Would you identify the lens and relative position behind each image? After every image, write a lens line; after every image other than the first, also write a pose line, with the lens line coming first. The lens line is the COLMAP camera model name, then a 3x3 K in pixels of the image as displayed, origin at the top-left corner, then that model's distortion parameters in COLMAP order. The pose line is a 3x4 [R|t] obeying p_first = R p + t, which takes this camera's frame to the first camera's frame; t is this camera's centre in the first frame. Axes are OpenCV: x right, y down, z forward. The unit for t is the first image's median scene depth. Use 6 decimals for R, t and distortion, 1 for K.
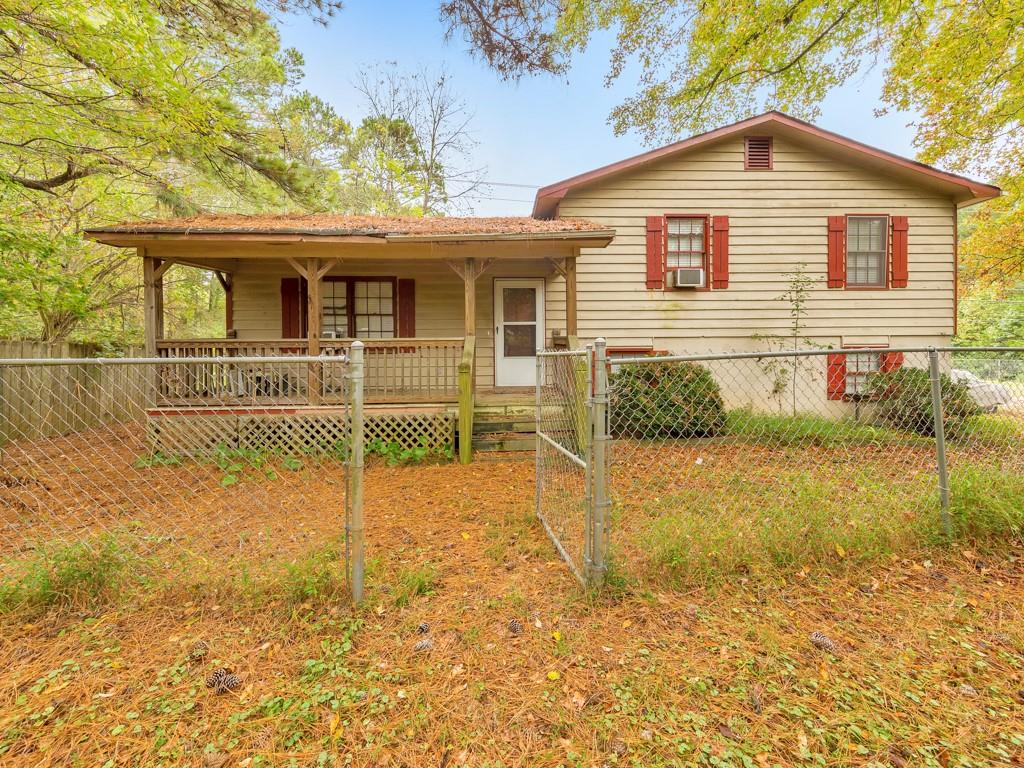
lens RADIAL K [[381.7, 0, 518.0], [0, 381.7, 355.7], [0, 0, 1]] dist [0.005141, -0.000092]
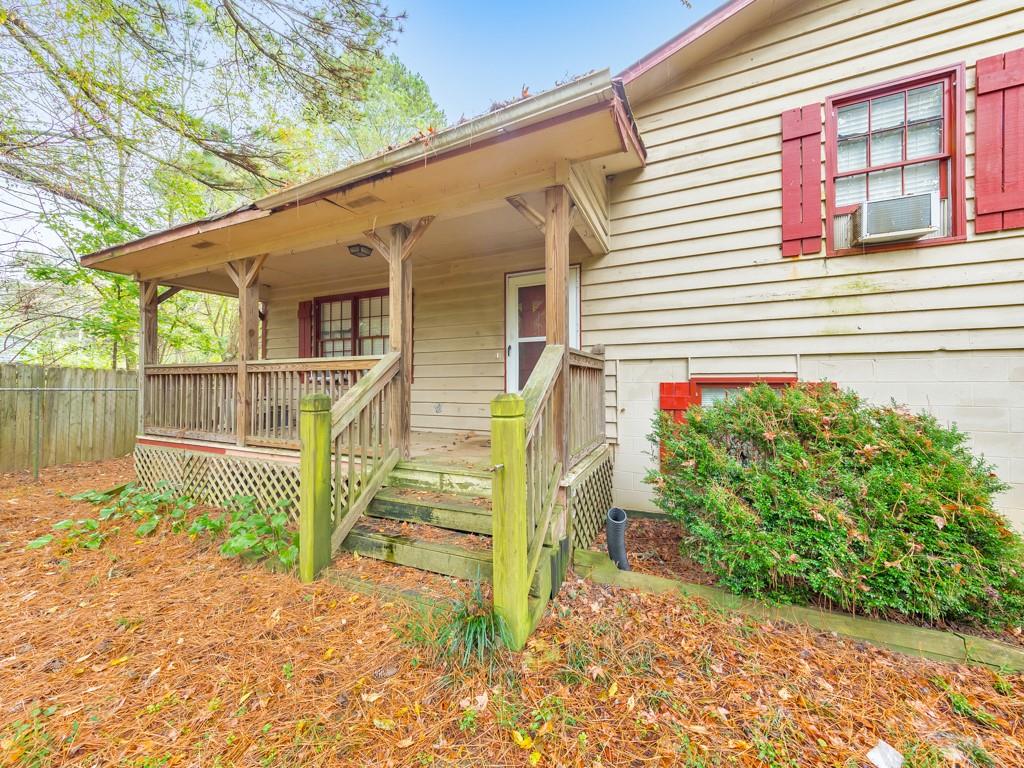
lens RADIAL K [[372.8, 0, 513.9], [0, 372.8, 382.9], [0, 0, 1]] dist [0.016888, -0.004169]
pose [[0.902032, 0.005320, -0.431637, 0.234476], [-0.020249, 0.999345, -0.029999, 0.008990], [0.431195, 0.035800, 0.901548, 0.415002]]
